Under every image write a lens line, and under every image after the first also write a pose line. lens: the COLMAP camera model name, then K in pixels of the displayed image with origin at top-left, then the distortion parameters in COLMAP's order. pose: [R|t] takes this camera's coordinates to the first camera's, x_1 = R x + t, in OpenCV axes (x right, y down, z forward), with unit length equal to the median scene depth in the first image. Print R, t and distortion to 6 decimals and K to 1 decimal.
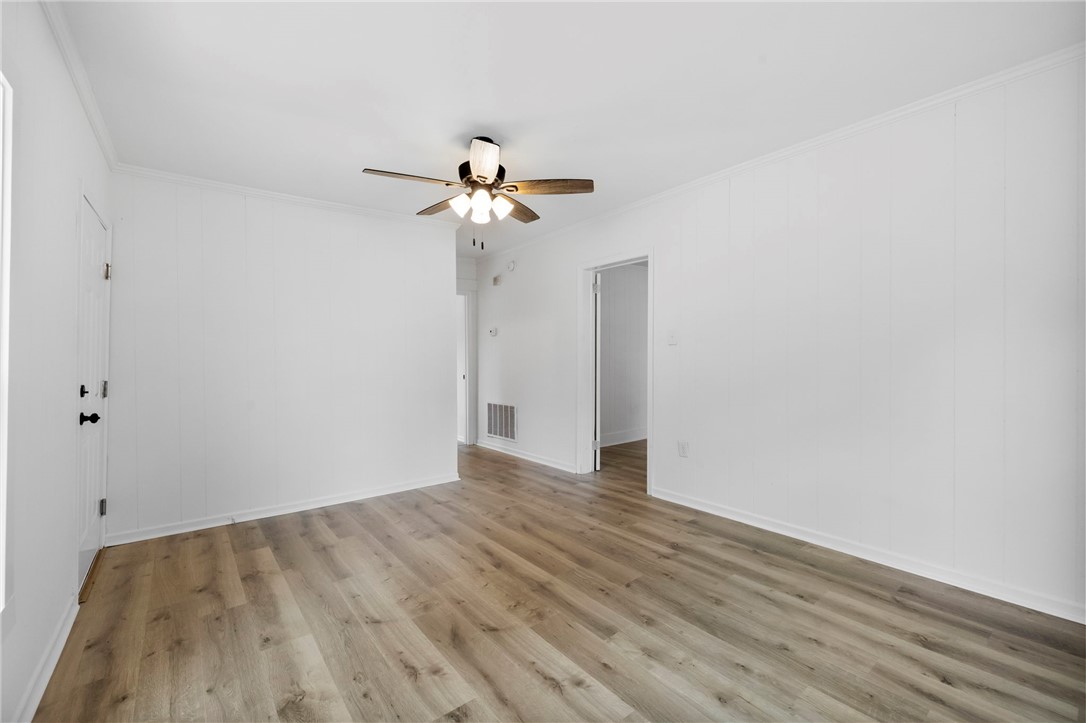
lens RADIAL K [[455.2, 0, 540.2], [0, 455.2, 357.9], [0, 0, 1]] dist [-0.000446, 0.000487]
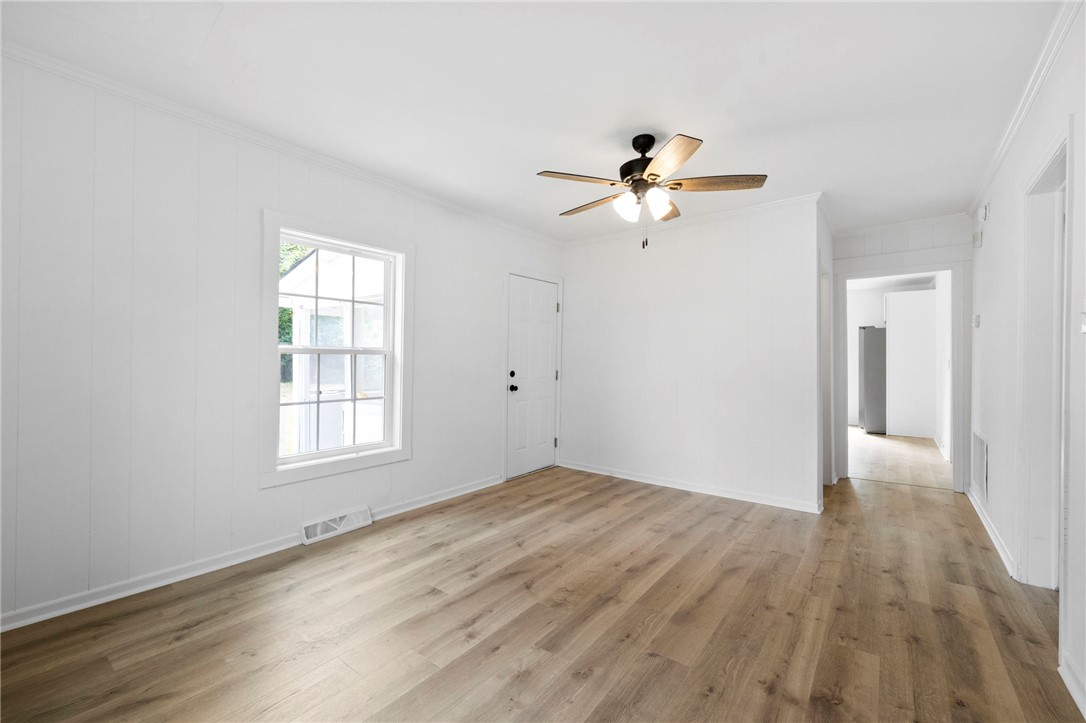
lens RADIAL K [[455.2, 0, 540.2], [0, 455.2, 357.9], [0, 0, 1]] dist [-0.000446, 0.000487]
pose [[0.247210, 0.005054, -0.968949, 0.797951], [-0.011151, 0.999935, 0.002371, -0.001366], [0.968898, 0.010219, 0.247250, 0.557010]]
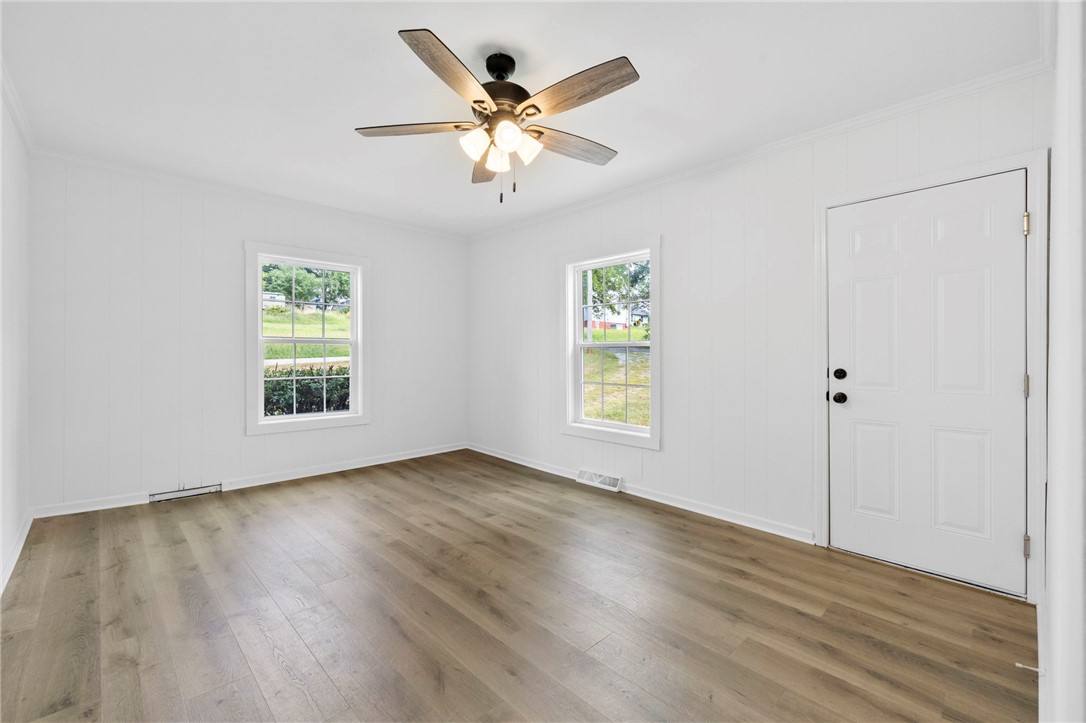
lens RADIAL K [[455.2, 0, 540.2], [0, 455.2, 357.9], [0, 0, 1]] dist [-0.000446, 0.000487]
pose [[-0.994646, 0.004903, -0.103228, -0.115100], [0.003564, 0.999907, 0.013148, 0.012420], [0.103283, 0.012709, -0.994571, 1.820015]]
